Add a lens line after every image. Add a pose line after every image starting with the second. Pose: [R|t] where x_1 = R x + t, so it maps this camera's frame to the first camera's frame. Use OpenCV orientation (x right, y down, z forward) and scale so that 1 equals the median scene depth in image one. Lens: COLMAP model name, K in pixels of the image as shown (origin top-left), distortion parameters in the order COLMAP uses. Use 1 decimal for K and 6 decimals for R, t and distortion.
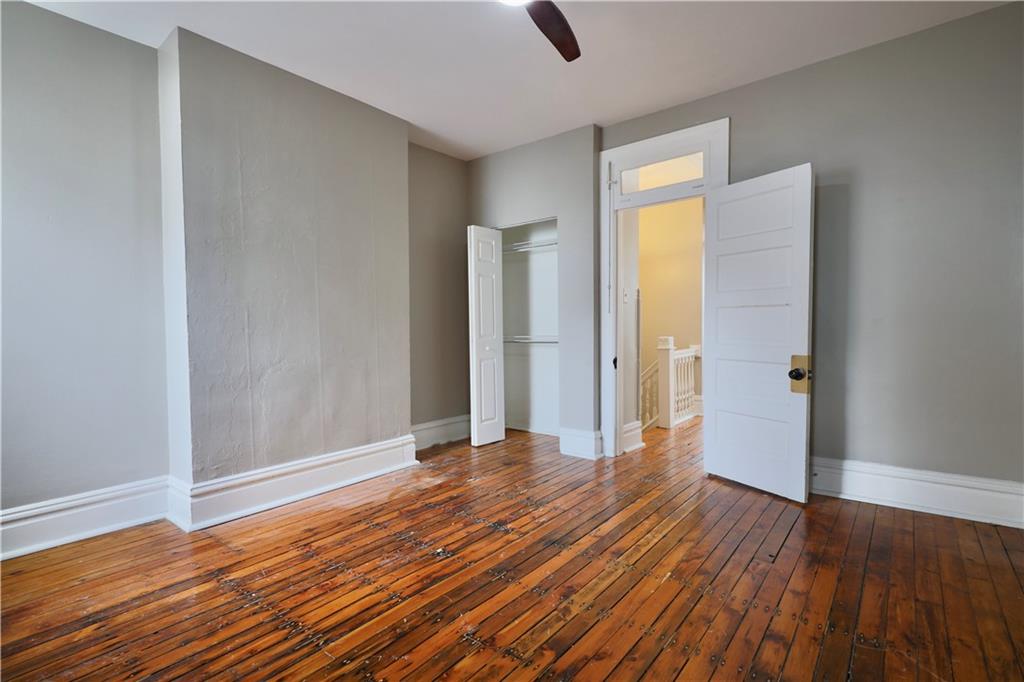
lens RADIAL K [[494.6, 0, 512.0], [0, 494.6, 341.0], [0, 0, 1]] dist [-0.000985, 0.000121]
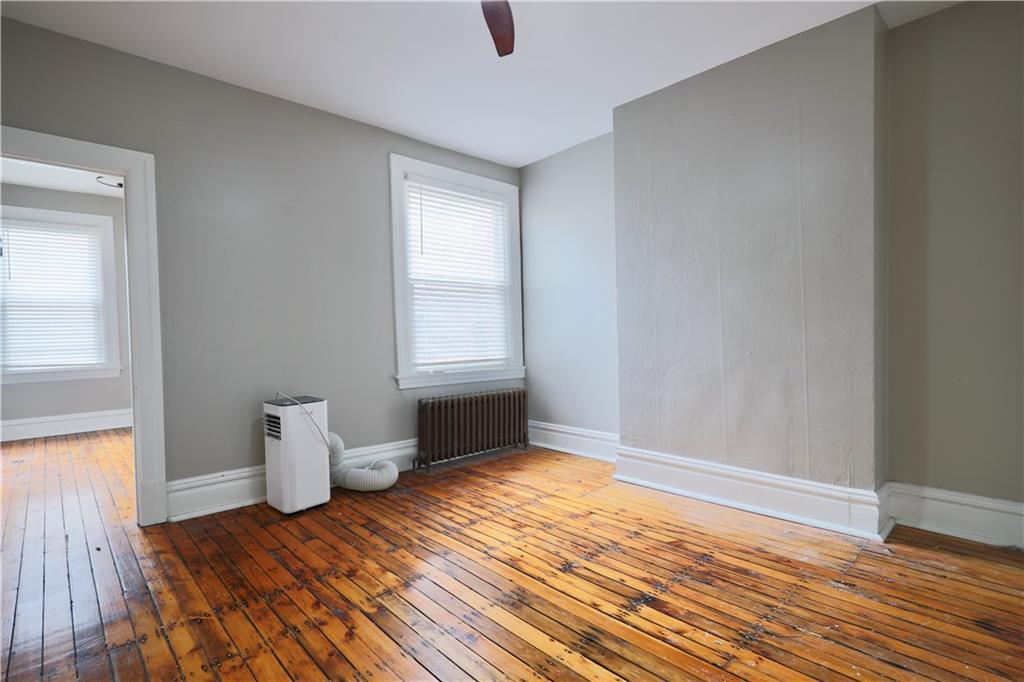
lens RADIAL K [[494.6, 0, 512.0], [0, 494.6, 341.0], [0, 0, 1]] dist [-0.000985, 0.000121]
pose [[-0.144098, 0.033258, -0.989004, 0.769112], [-0.008762, 0.999353, 0.034882, -0.039971], [0.989525, 0.013692, -0.143714, 0.969390]]
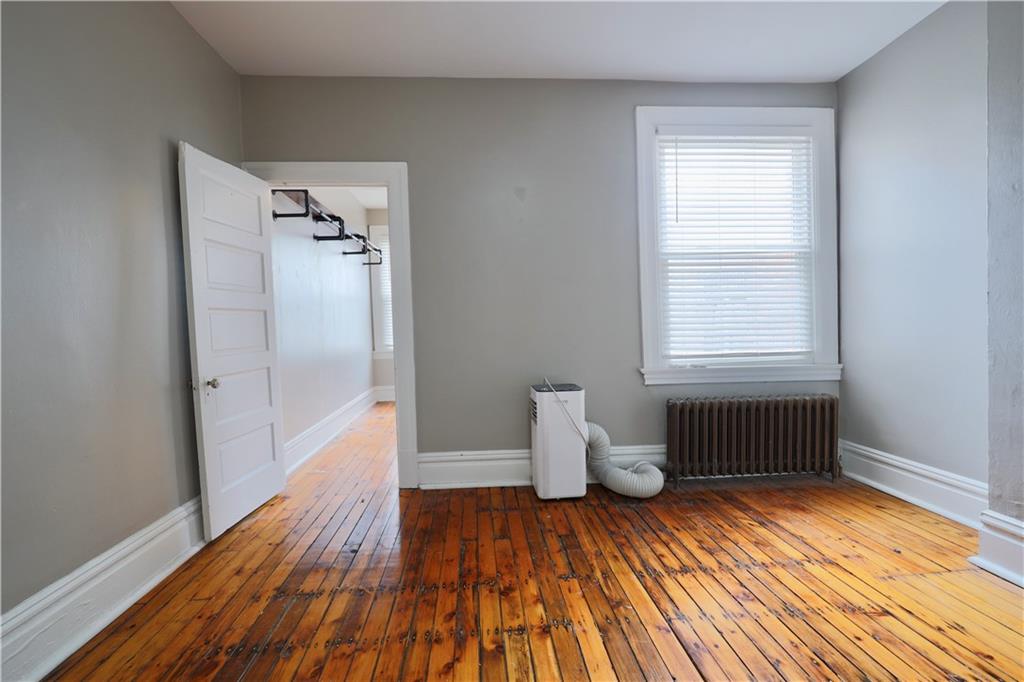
lens RADIAL K [[508.9, 0, 512.0], [0, 508.9, 341.0], [0, 0, 1]] dist [0.000514, -0.000114]
pose [[-0.732893, 0.053458, -0.678240, 0.466894], [0.014823, 0.997926, 0.062637, -0.038819], [0.680182, 0.035853, -0.732166, 1.150295]]
